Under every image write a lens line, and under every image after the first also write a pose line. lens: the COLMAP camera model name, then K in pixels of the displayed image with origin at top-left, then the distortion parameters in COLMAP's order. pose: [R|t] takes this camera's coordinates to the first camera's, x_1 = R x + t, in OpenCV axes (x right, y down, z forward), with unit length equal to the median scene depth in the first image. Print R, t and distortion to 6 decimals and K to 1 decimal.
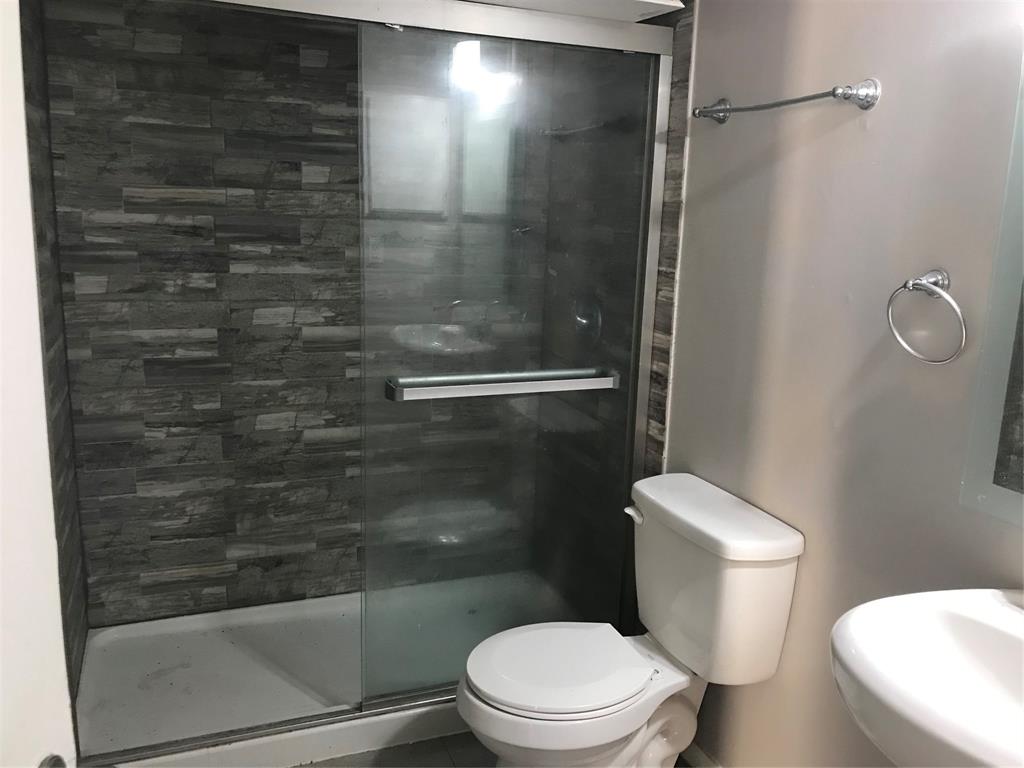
lens RADIAL K [[848.8, 0, 509.3], [0, 848.8, 379.2], [0, 0, 1]] dist [0.015676, -0.004571]
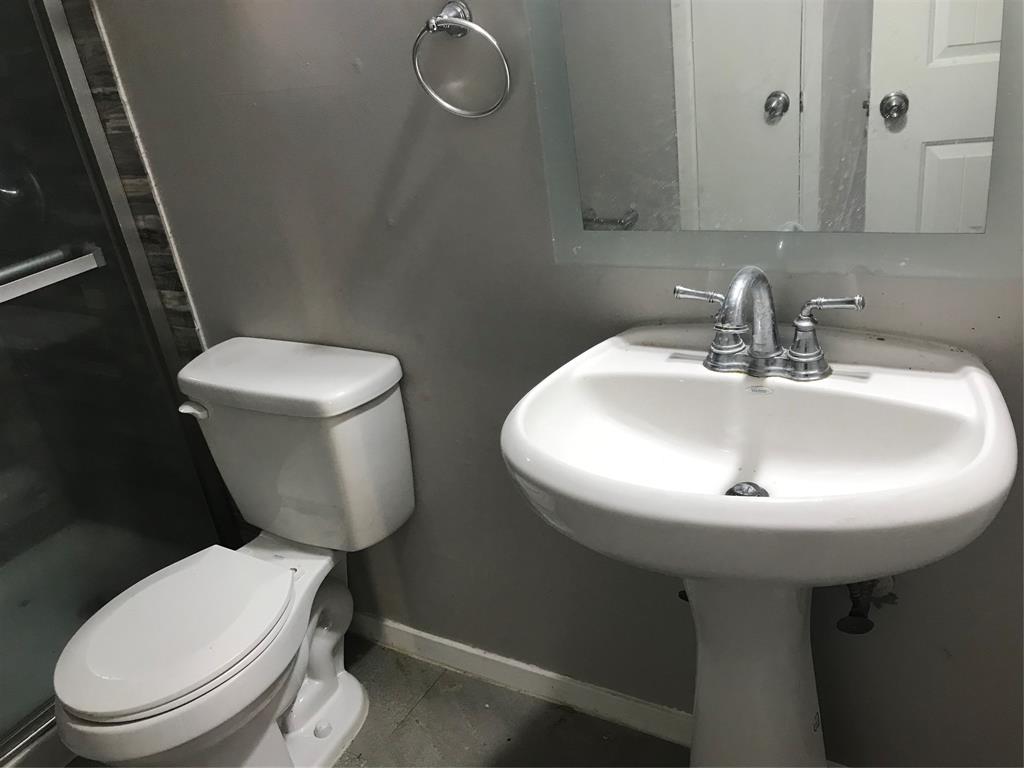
lens RADIAL K [[852.8, 0, 521.4], [0, 852.8, 384.9], [0, 0, 1]] dist [0.011843, -0.006390]
pose [[0.778539, -0.387814, 0.493434, 0.001044], [0.280794, 0.918391, 0.278771, 0.000806], [-0.561276, -0.078481, 0.823899, 0.164409]]
